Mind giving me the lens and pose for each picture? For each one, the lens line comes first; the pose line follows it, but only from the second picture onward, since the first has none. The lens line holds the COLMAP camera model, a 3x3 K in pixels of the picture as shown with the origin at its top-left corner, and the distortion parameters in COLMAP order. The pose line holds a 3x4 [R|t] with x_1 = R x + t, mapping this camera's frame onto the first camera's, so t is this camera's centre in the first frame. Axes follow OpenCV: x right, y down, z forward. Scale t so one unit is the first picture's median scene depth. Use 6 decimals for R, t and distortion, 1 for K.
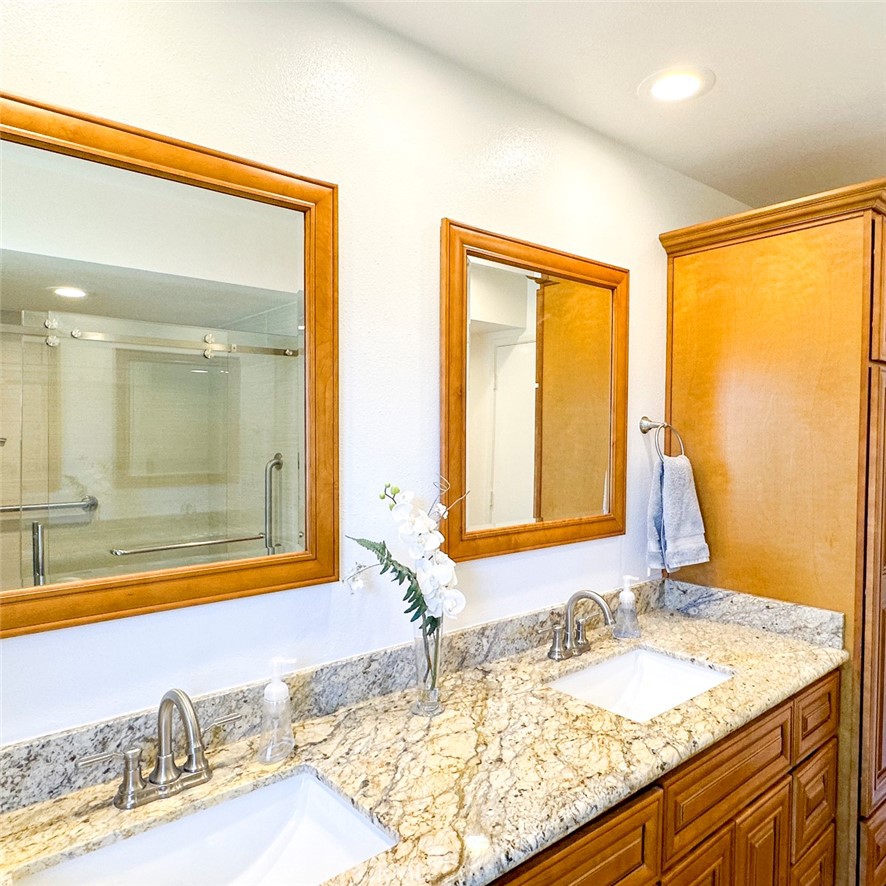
lens RADIAL K [[638.5, 0, 442.8], [0, 638.5, 444.4], [0, 0, 1]] dist [0.000649, 0.003188]
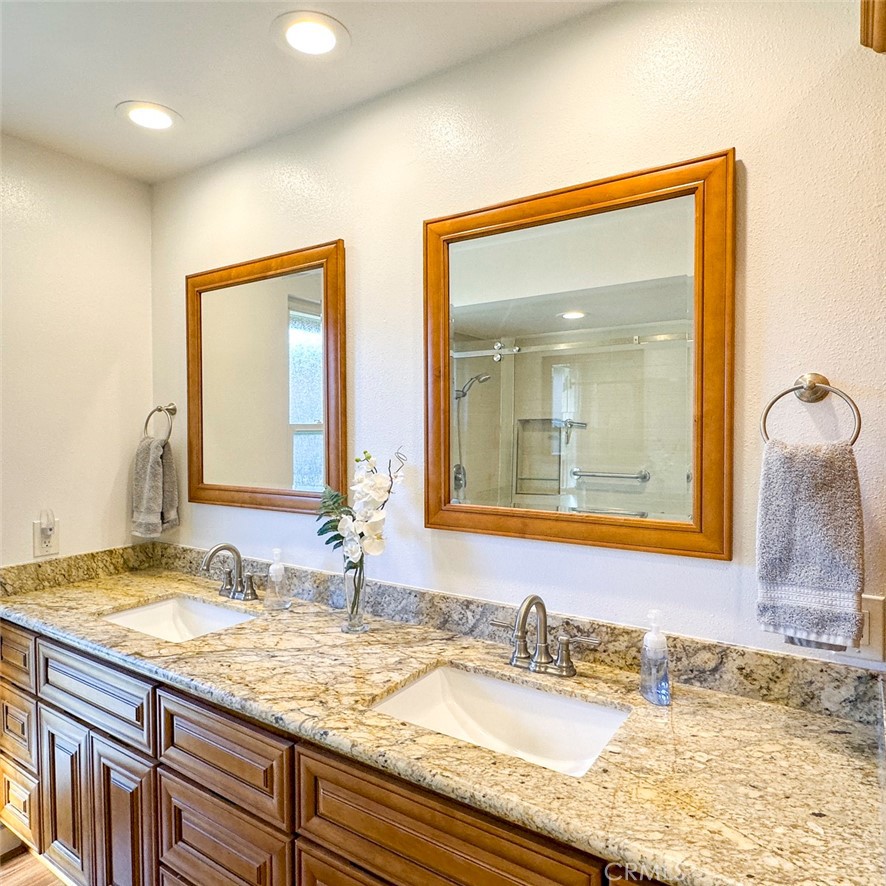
lens RADIAL K [[578.0, 0, 443.0], [0, 578.0, 443.5], [0, 0, 1]] dist [0.003137, 0.000043]
pose [[0.300217, 0.011151, -0.953806, 1.009340], [-0.014748, 0.999866, 0.007047, 0.032415], [0.953757, 0.011951, 0.300341, 0.739024]]
